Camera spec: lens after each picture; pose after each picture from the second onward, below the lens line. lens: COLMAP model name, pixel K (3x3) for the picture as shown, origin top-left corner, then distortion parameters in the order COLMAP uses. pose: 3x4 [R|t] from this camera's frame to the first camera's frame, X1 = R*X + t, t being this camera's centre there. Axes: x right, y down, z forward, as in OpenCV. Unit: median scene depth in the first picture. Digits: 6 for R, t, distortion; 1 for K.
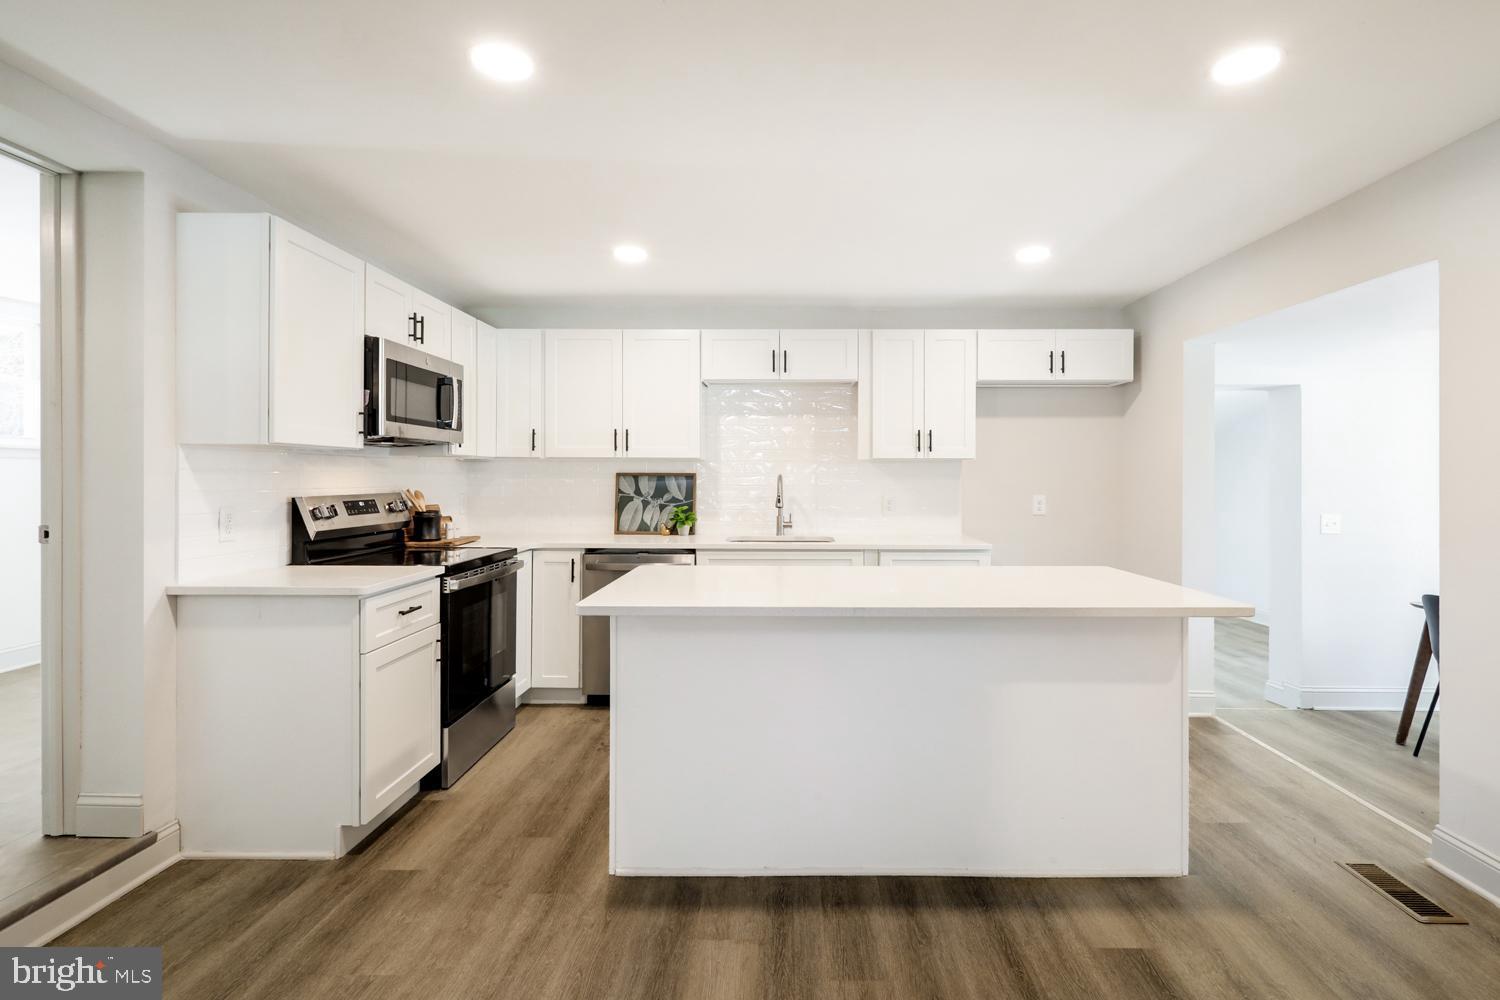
lens RADIAL K [[749.4, 0, 808.6], [0, 749.4, 475.3], [0, 0, 1]] dist [0.000745, 0.004176]
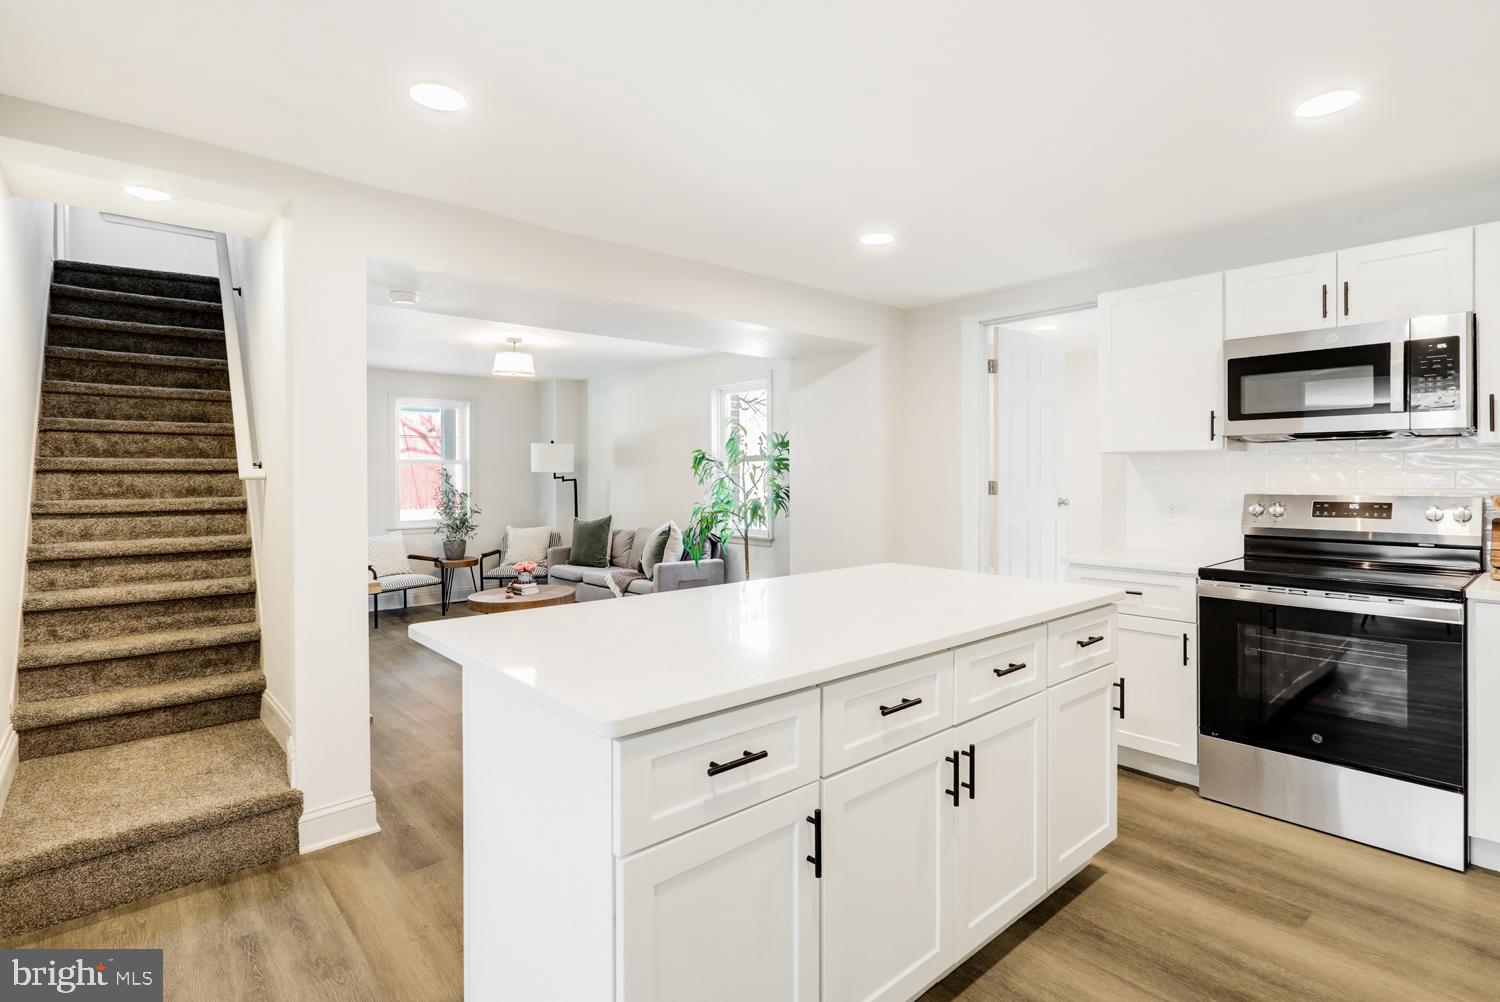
lens RADIAL K [[749.4, 0, 752.9], [0, 749.4, 475.7], [0, 0, 1]] dist [0.000745, 0.004176]
pose [[-0.767128, 0.000537, -0.641494, 0.434697], [0.001565, 0.999998, -0.001034, 0.001302], [0.641492, -0.001797, -0.767128, 1.018215]]
